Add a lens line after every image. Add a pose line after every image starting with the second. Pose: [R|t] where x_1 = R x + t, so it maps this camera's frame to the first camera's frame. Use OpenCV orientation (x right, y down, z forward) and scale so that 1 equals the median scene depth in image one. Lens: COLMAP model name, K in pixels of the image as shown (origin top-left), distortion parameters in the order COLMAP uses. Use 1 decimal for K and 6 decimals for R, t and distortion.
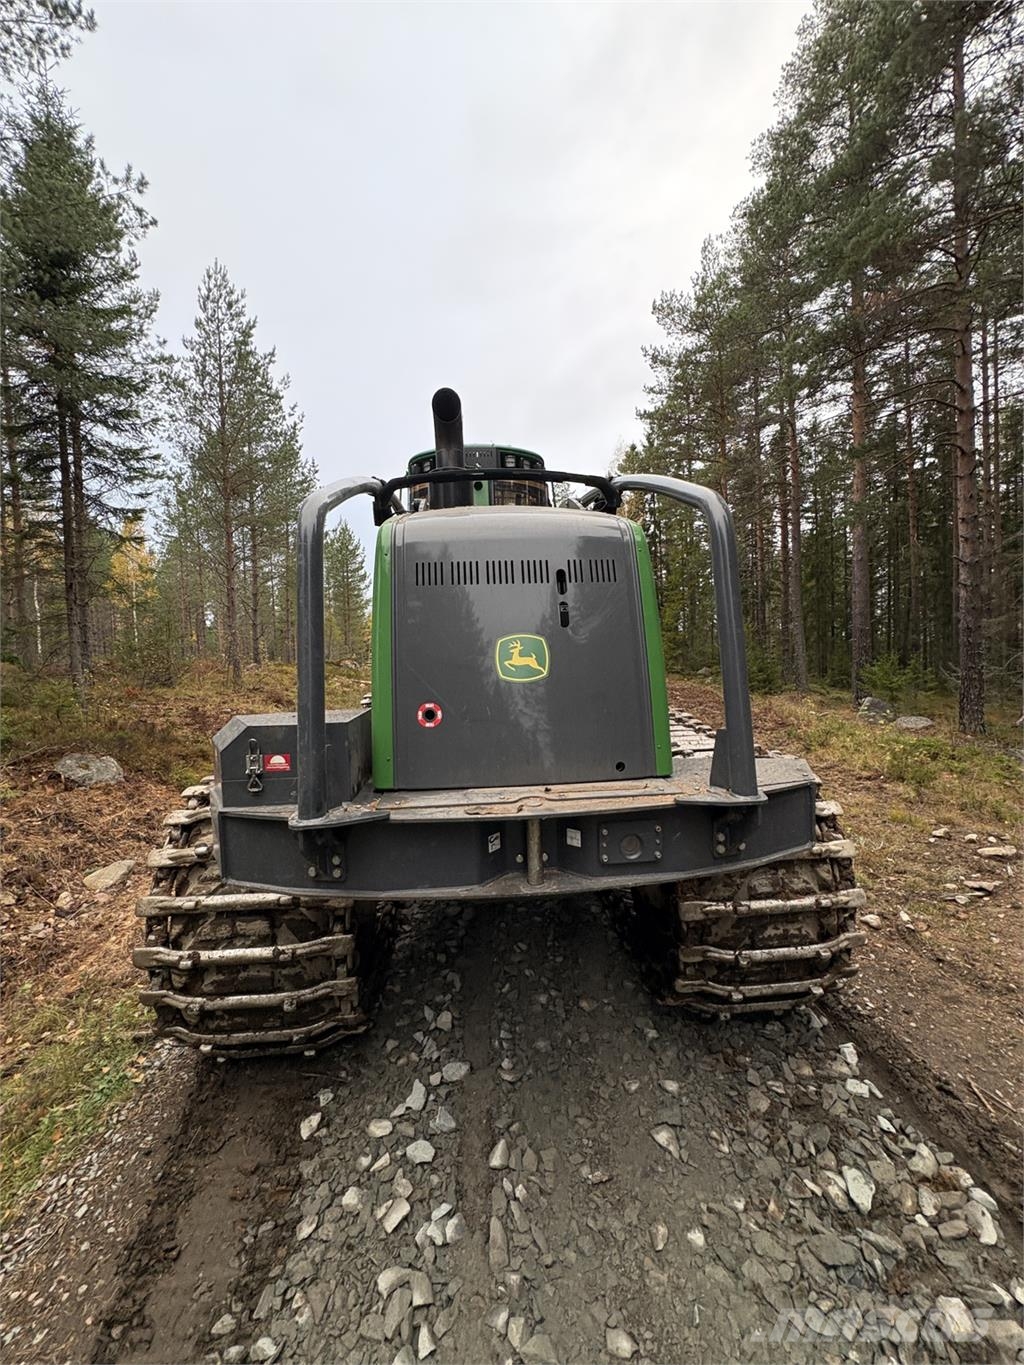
lens RADIAL K [[541.6, 0, 513.8], [0, 541.6, 681.5], [0, 0, 1]] dist [-0.000654, 0.000361]
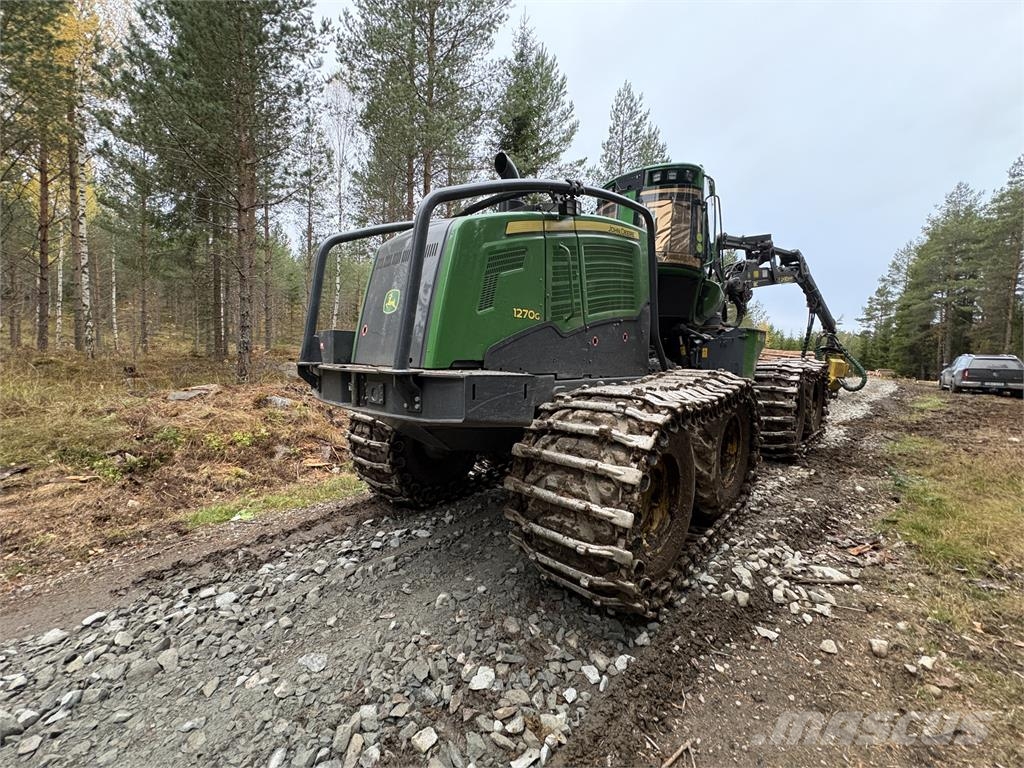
lens RADIAL K [[403.3, 0, 510.1], [0, 403.3, 383.7], [0, 0, 1]] dist [-0.002441, 0.000486]
pose [[0.676178, 0.105973, -0.729077, 1.067630], [-0.091949, 0.994002, 0.059203, 0.099368], [0.730978, 0.027006, 0.681867, 0.267079]]
